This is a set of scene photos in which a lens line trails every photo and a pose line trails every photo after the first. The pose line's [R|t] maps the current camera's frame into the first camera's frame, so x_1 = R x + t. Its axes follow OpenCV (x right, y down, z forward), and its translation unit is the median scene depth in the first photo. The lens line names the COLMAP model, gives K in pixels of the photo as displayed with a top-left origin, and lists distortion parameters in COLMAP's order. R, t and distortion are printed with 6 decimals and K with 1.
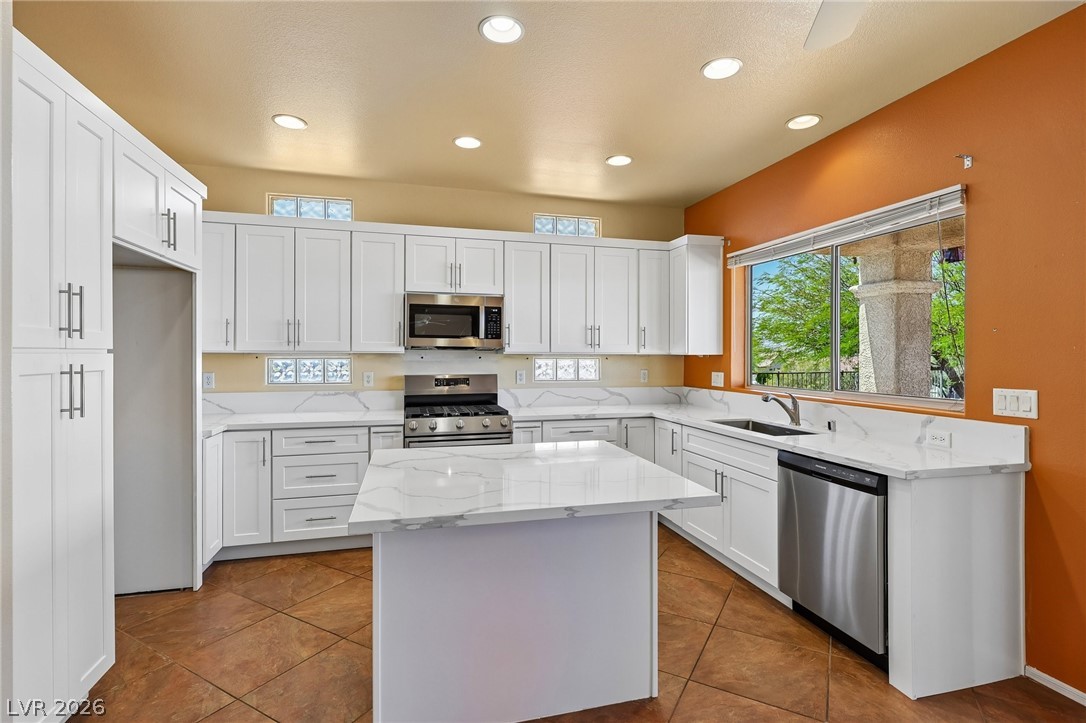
lens RADIAL K [[514.5, 0, 540.8], [0, 514.5, 359.0], [0, 0, 1]] dist [-0.001394, 0.000006]
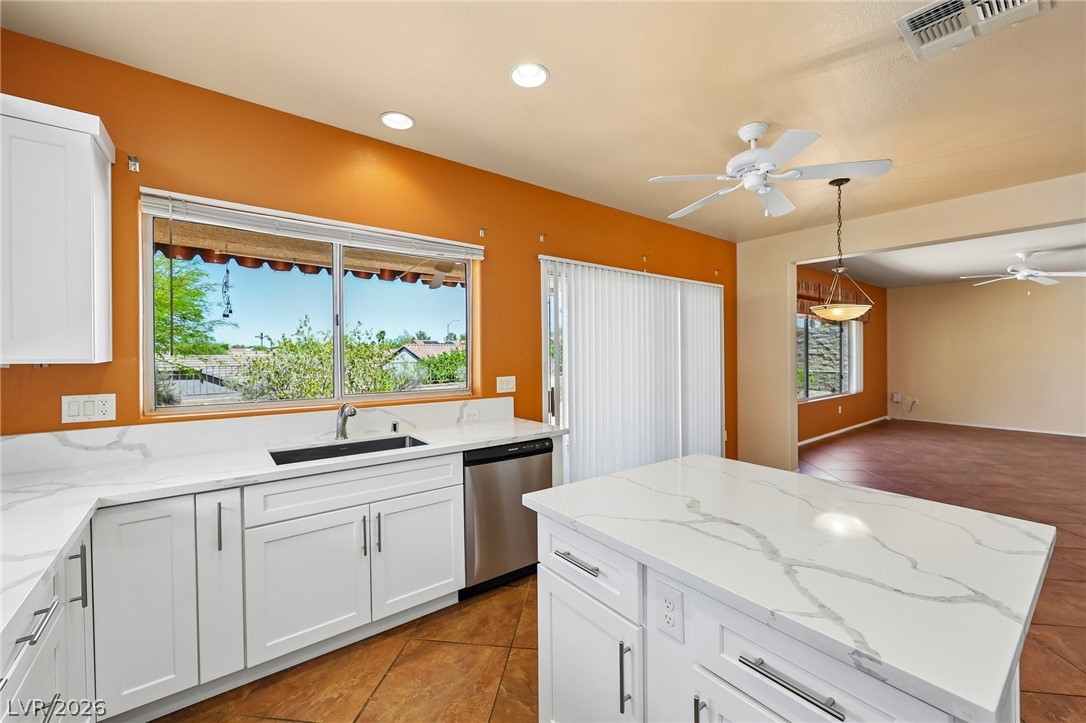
lens RADIAL K [[438.0, 0, 544.8], [0, 438.0, 350.7], [0, 0, 1]] dist [0.002645, -0.000733]
pose [[-0.397151, -0.003428, 0.917747, -0.294906], [0.006381, 0.999959, 0.006496, -0.022721], [-0.917731, 0.008436, -0.397113, 0.872812]]
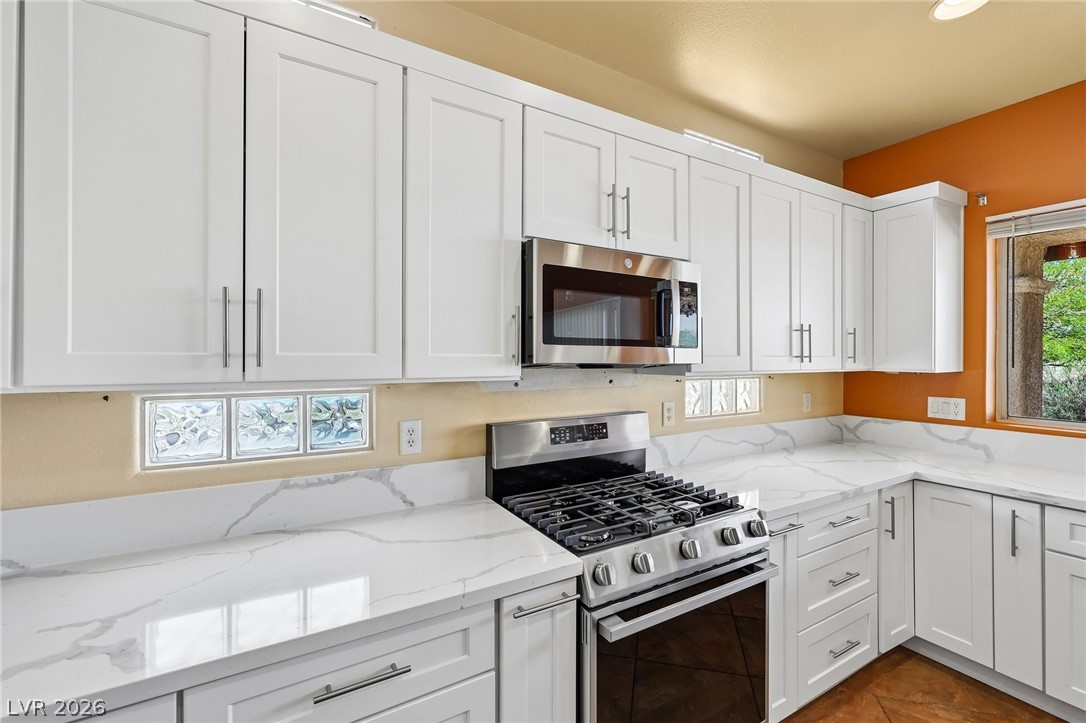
lens RADIAL K [[465.3, 0, 542.6], [0, 465.3, 357.7], [0, 0, 1]] dist [0.000495, -0.000154]
pose [[0.964869, -0.003011, 0.262715, -0.366596], [0.005020, 0.999963, -0.006974, -0.028296], [-0.262684, 0.008047, 0.964848, 0.648374]]
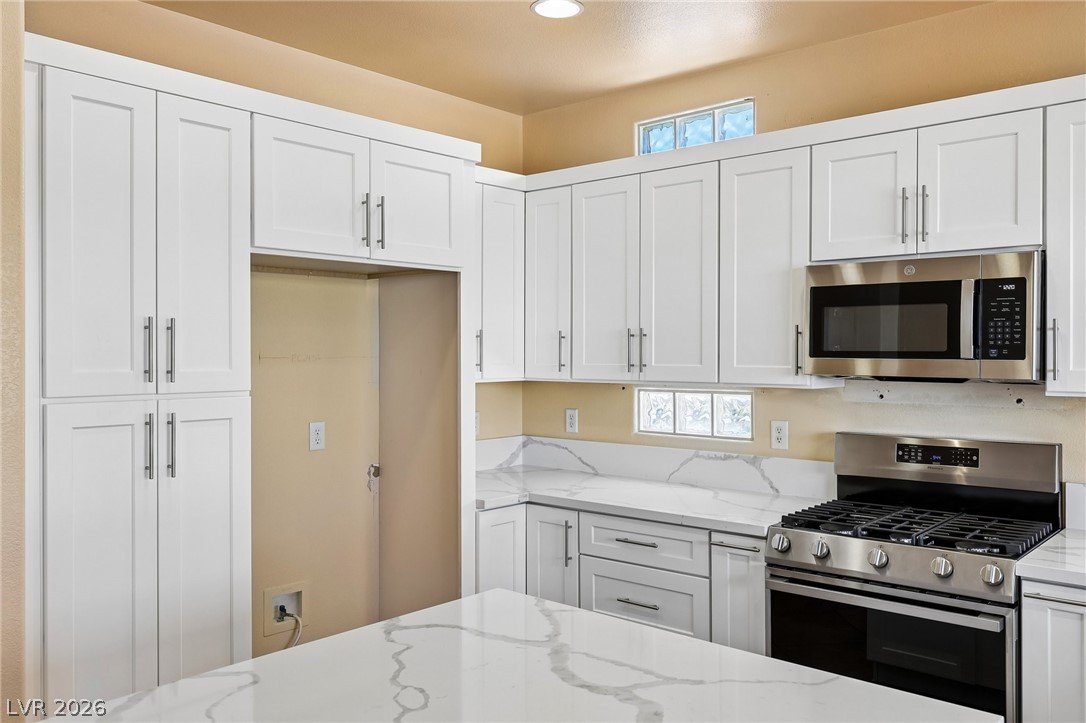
lens RADIAL K [[871.8, 0, 548.1], [0, 871.8, 356.1], [0, 0, 1]] dist [-0.009077, 0.000969]
pose [[0.552409, -0.000606, -0.833573, 0.297177], [-0.006337, 0.999968, -0.004926, -0.038132], [0.833549, 0.008003, 0.552387, 0.354037]]
